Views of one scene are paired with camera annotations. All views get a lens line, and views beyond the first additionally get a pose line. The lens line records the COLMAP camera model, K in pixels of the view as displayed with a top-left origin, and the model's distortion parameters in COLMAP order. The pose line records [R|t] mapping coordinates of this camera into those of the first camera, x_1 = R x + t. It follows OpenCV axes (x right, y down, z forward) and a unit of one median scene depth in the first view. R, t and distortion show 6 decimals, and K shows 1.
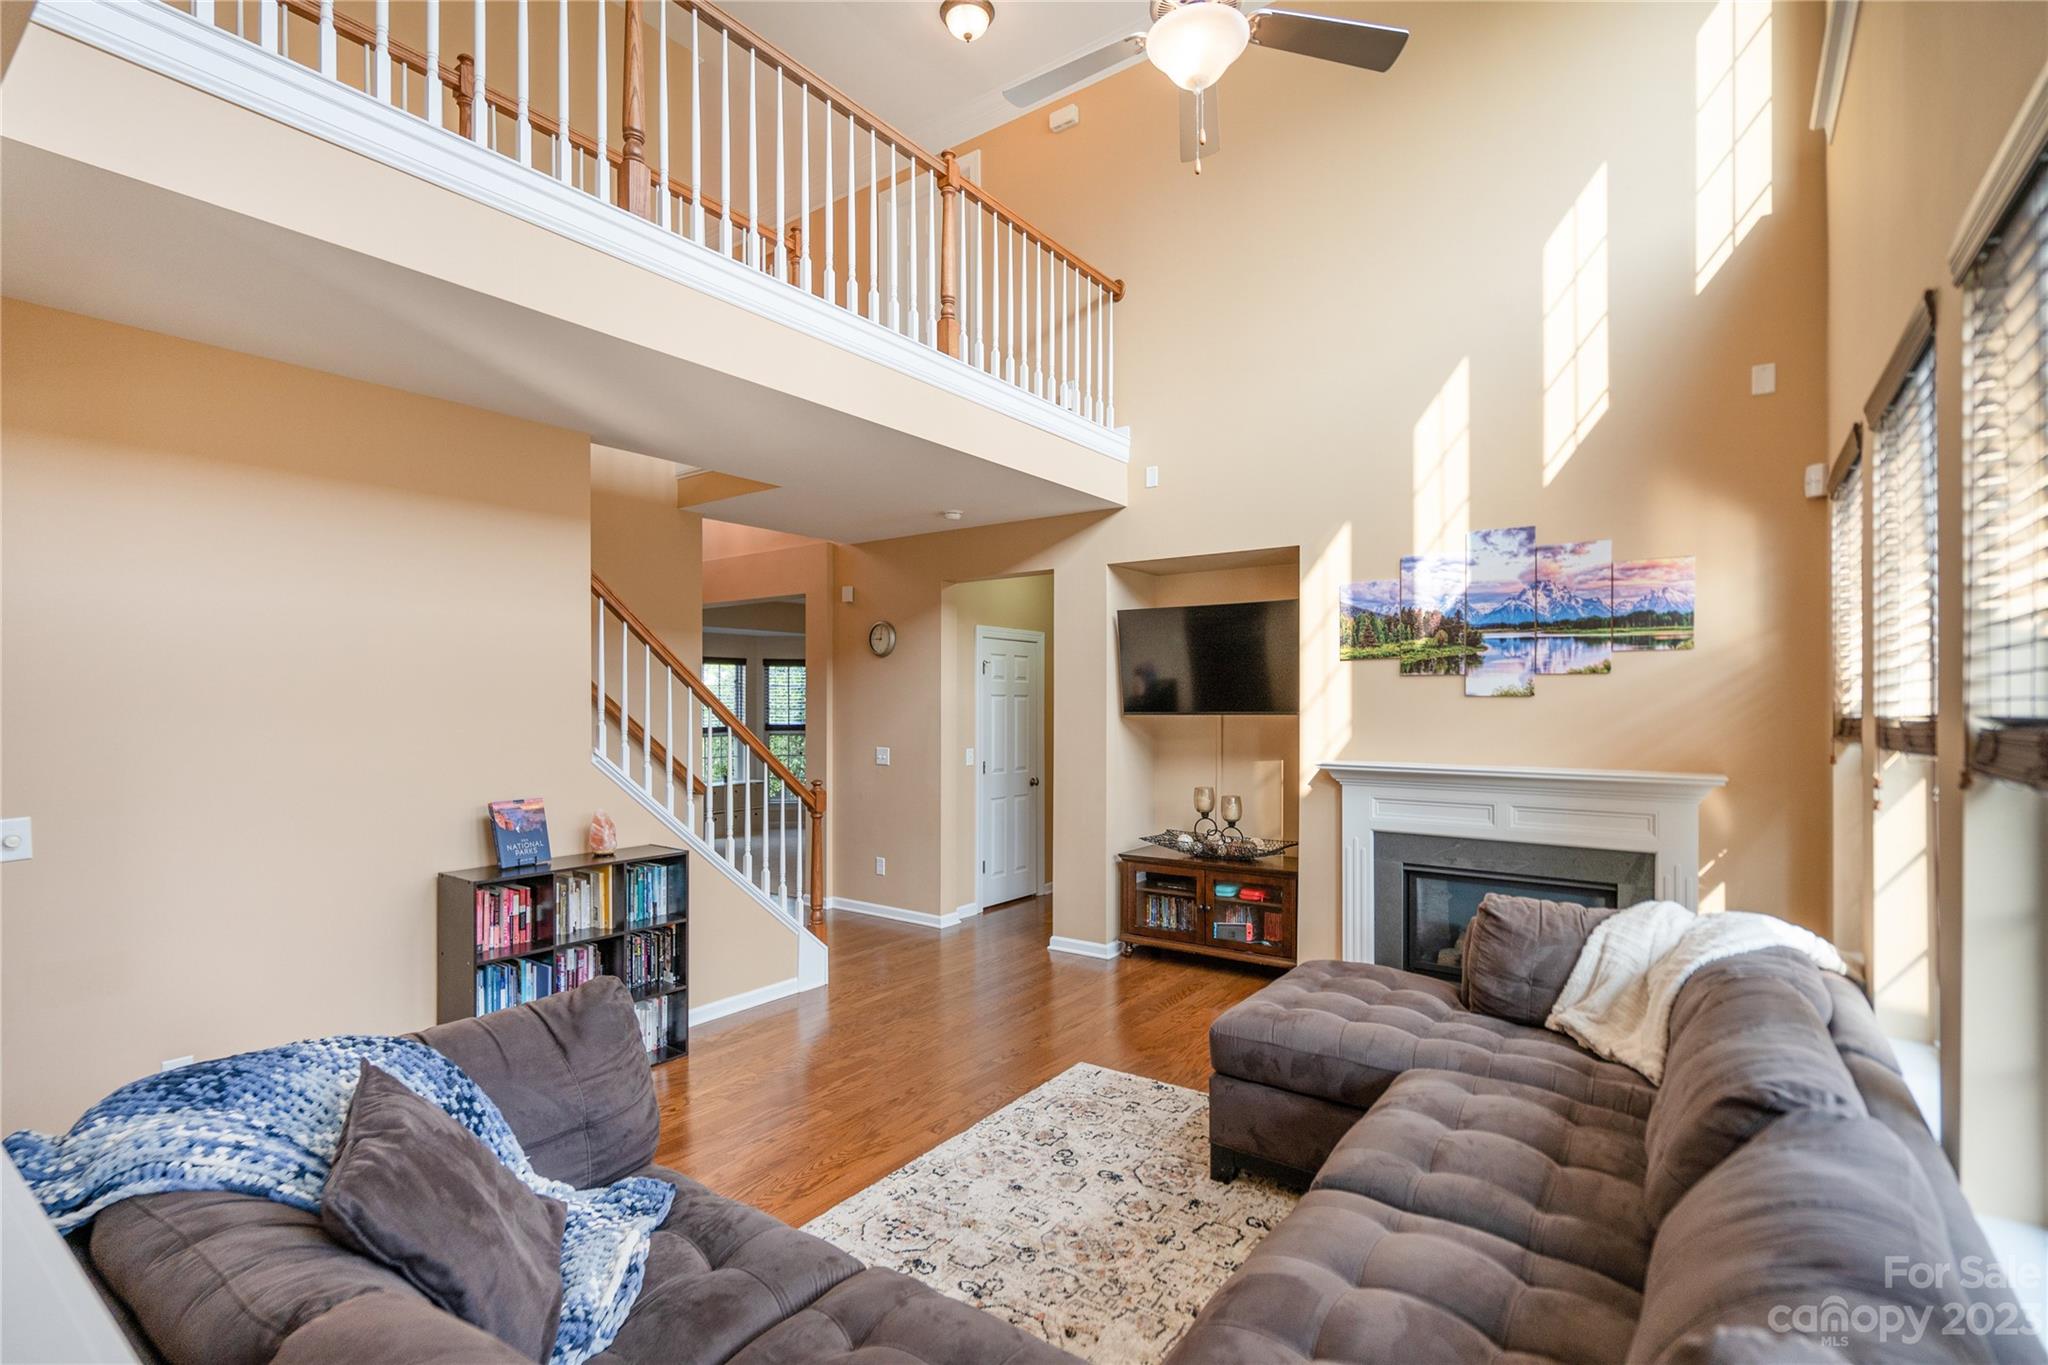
lens RADIAL K [[947.3, 0, 1014.7], [0, 947.3, 702.2], [0, 0, 1]] dist [-0.008024, 0.003613]
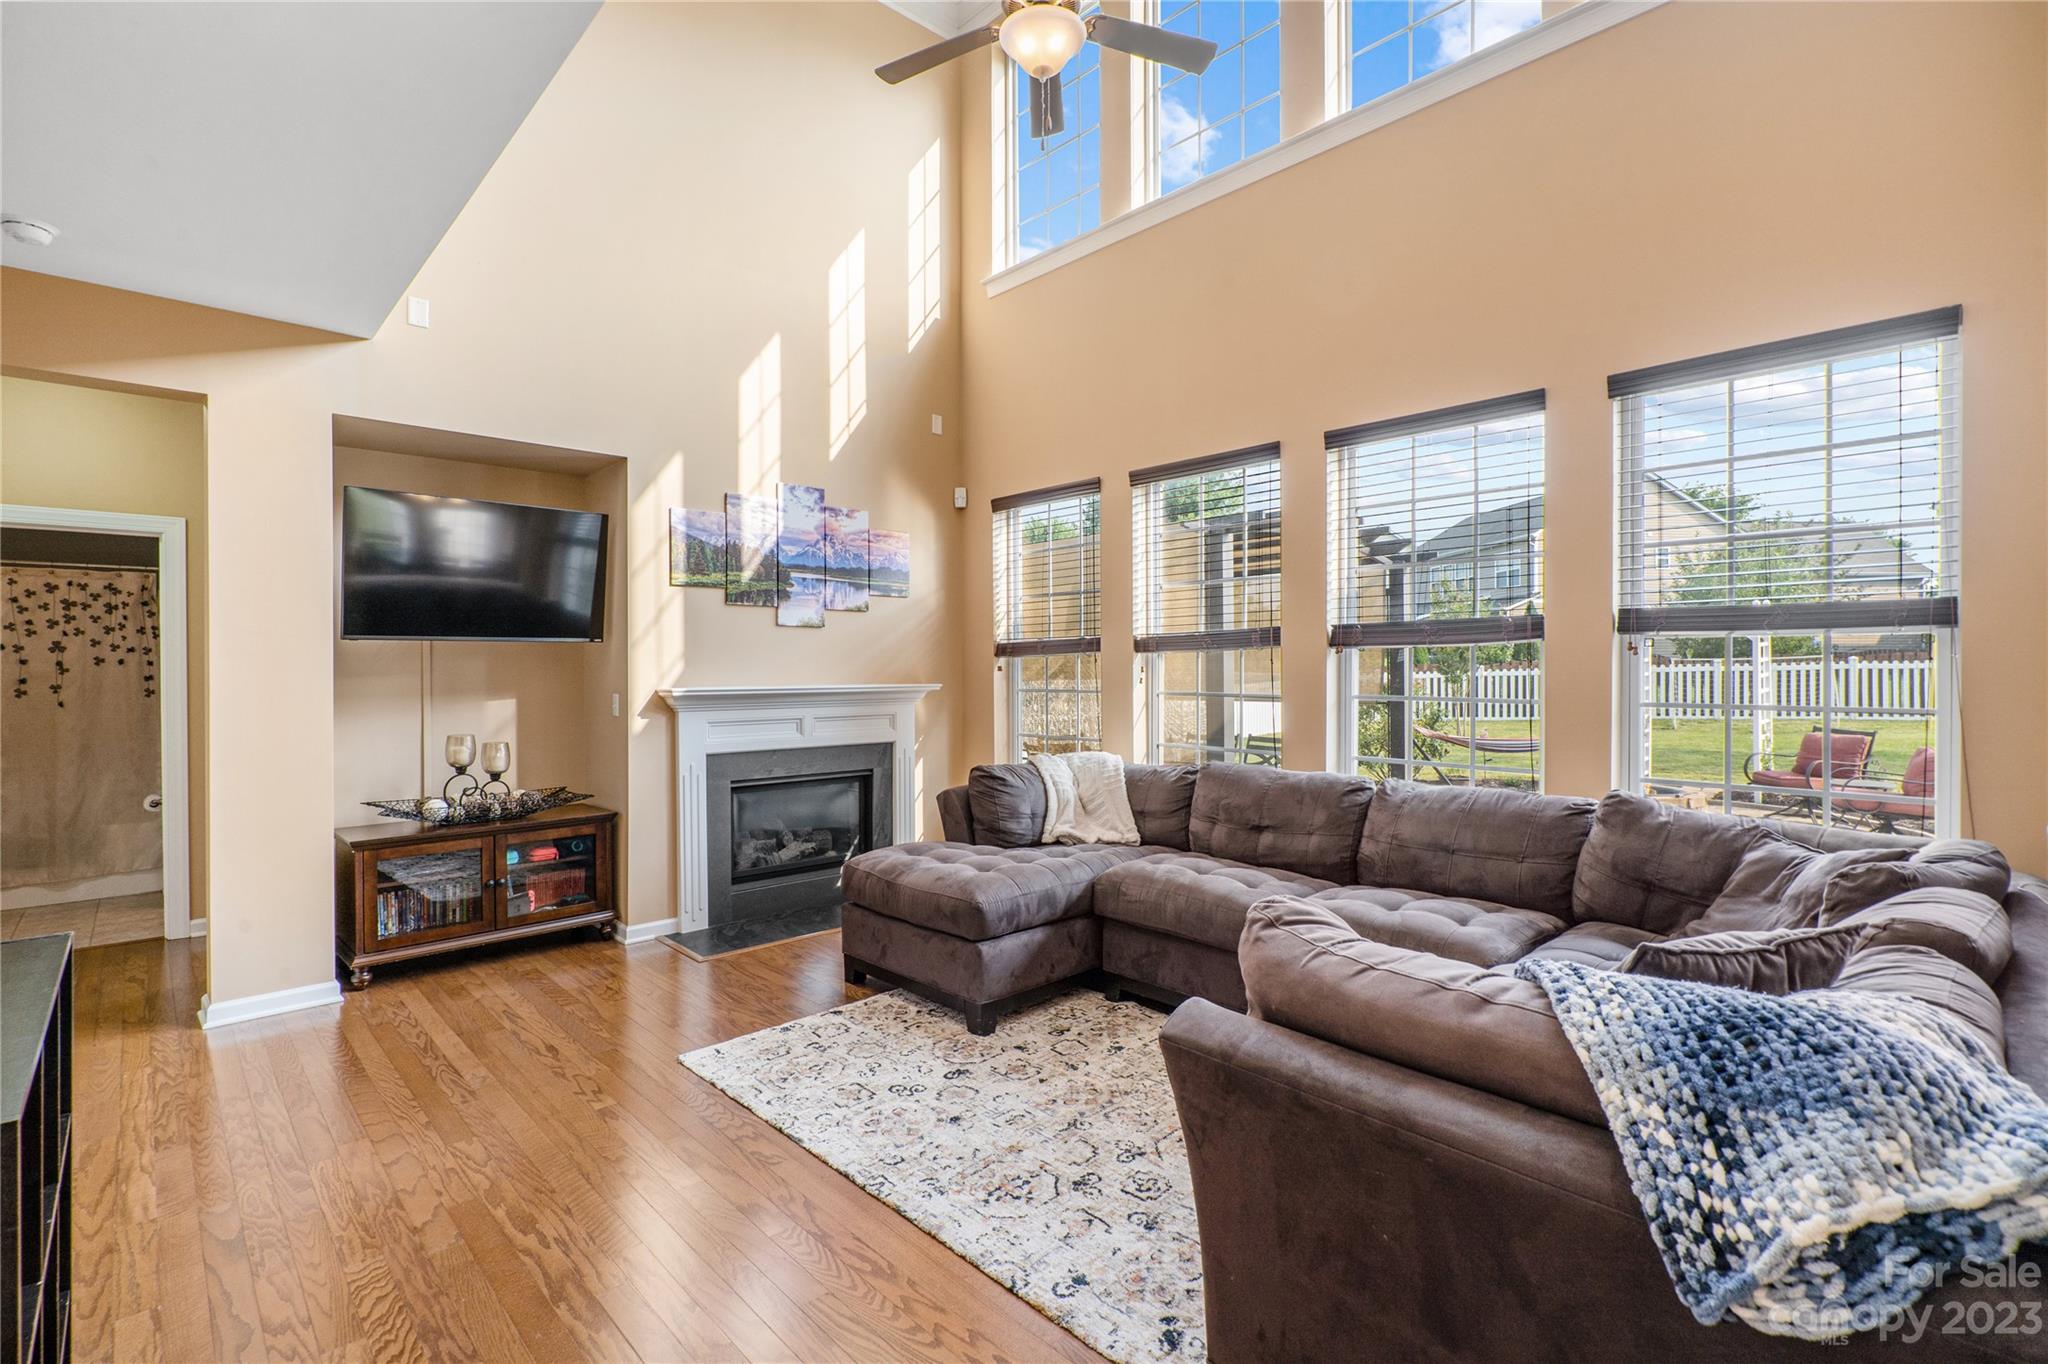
lens RADIAL K [[947.3, 0, 1010.1], [0, 947.3, 659.4], [0, 0, 1]] dist [-0.008024, 0.003613]
pose [[0.189261, 0.007599, 0.981897, -0.618492], [0.004705, 0.999952, -0.008646, 0.047607], [-0.981915, 0.006256, 0.189216, 0.525907]]
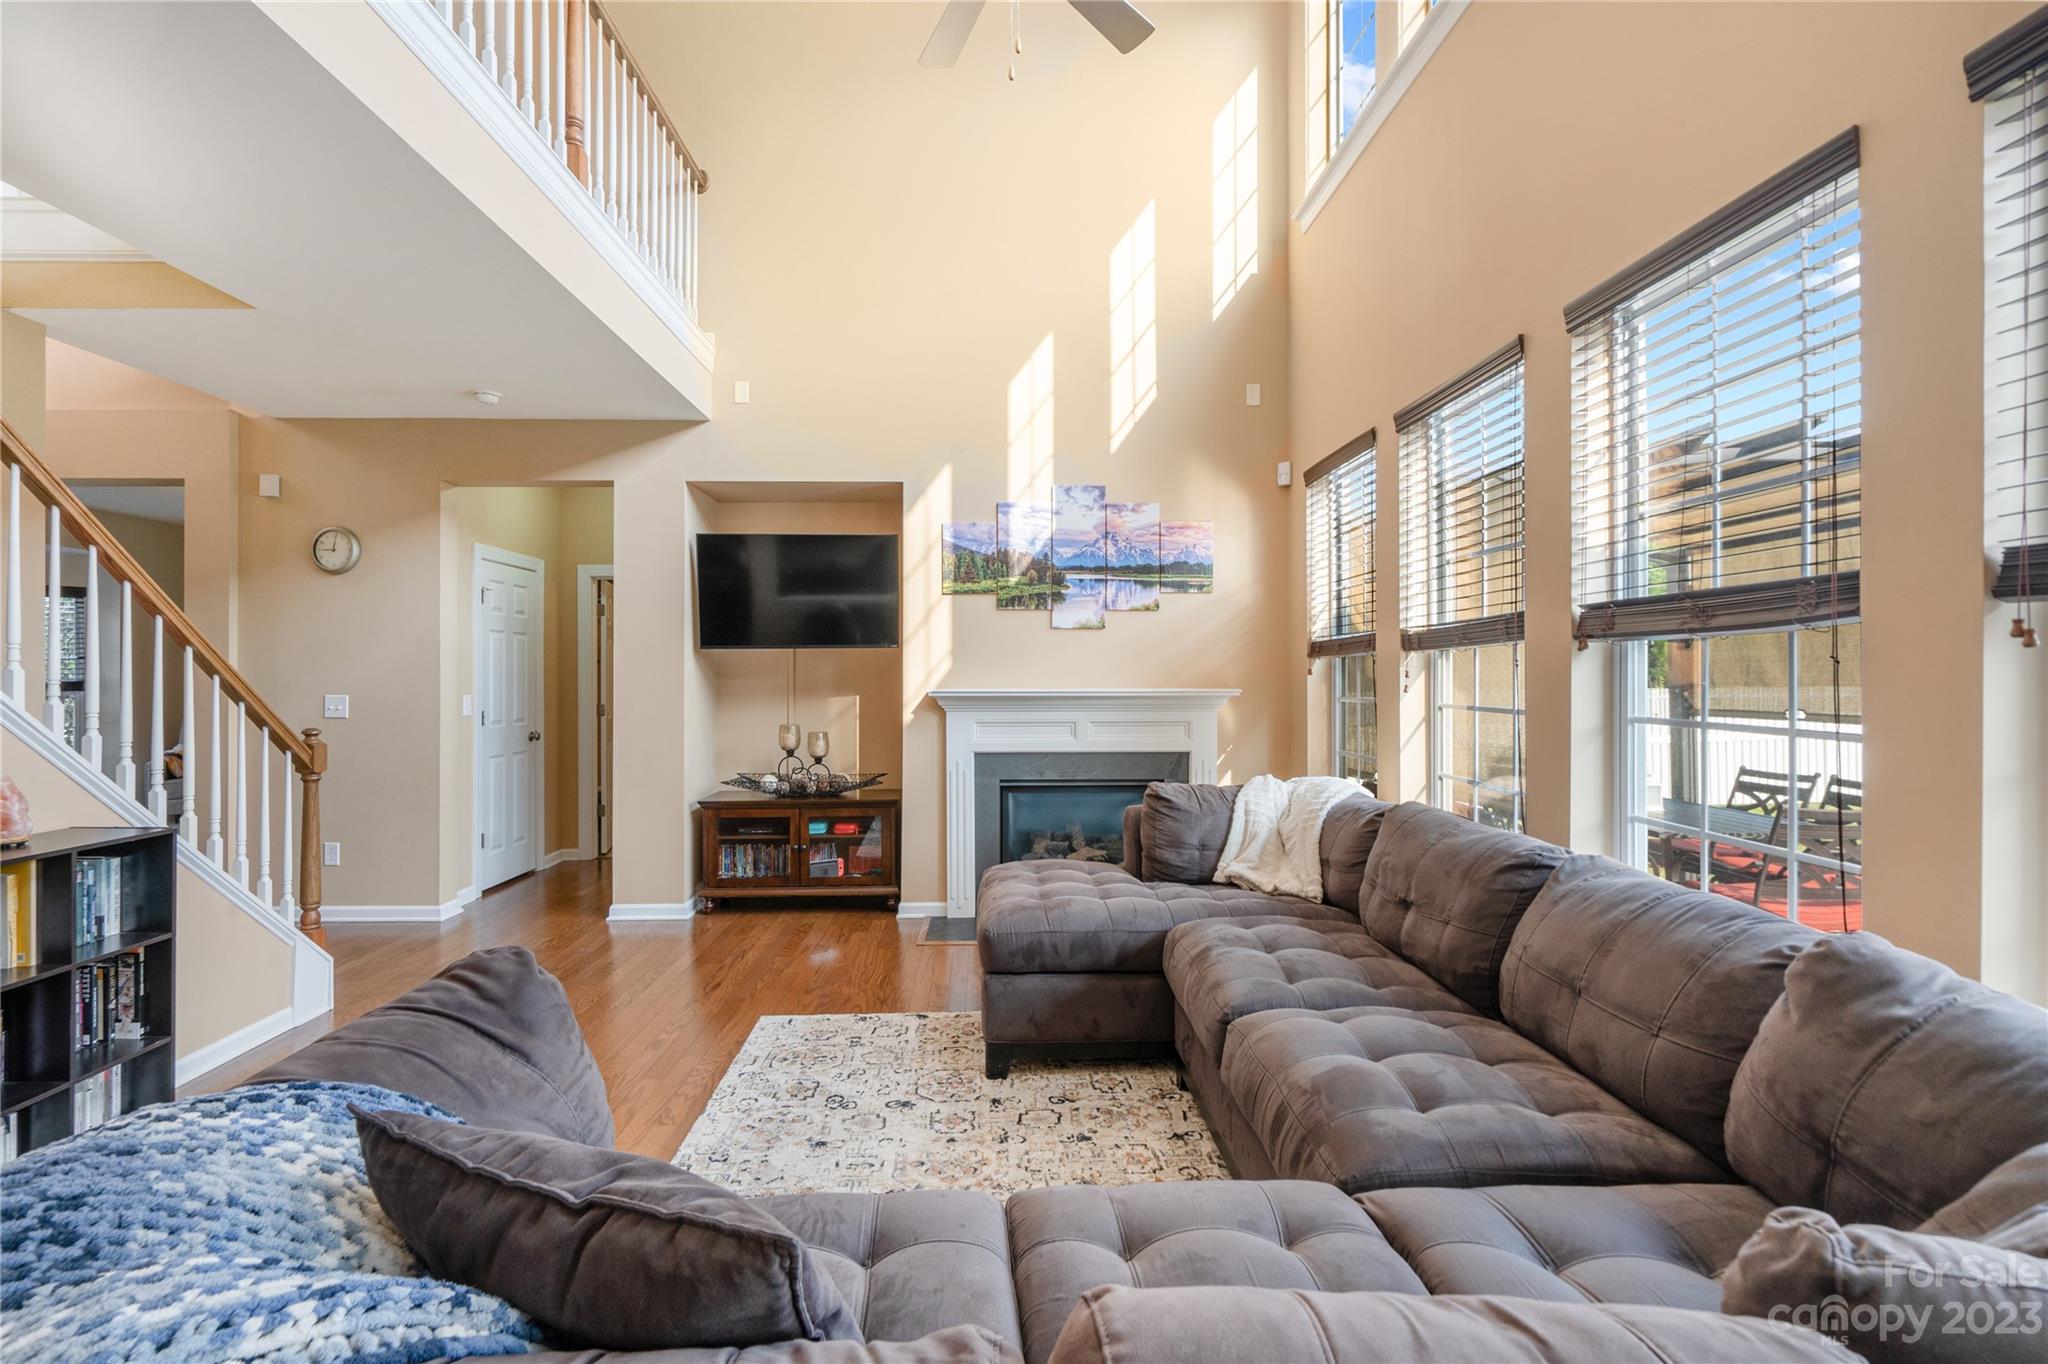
lens RADIAL K [[947.3, 0, 1013.1], [0, 947.3, 669.4], [0, 0, 1]] dist [-0.008024, 0.003613]
pose [[0.790016, 0.000587, 0.613085, -0.272701], [0.002011, 0.999992, -0.003548, 0.049048], [-0.613082, 0.004036, 0.790009, 0.127920]]
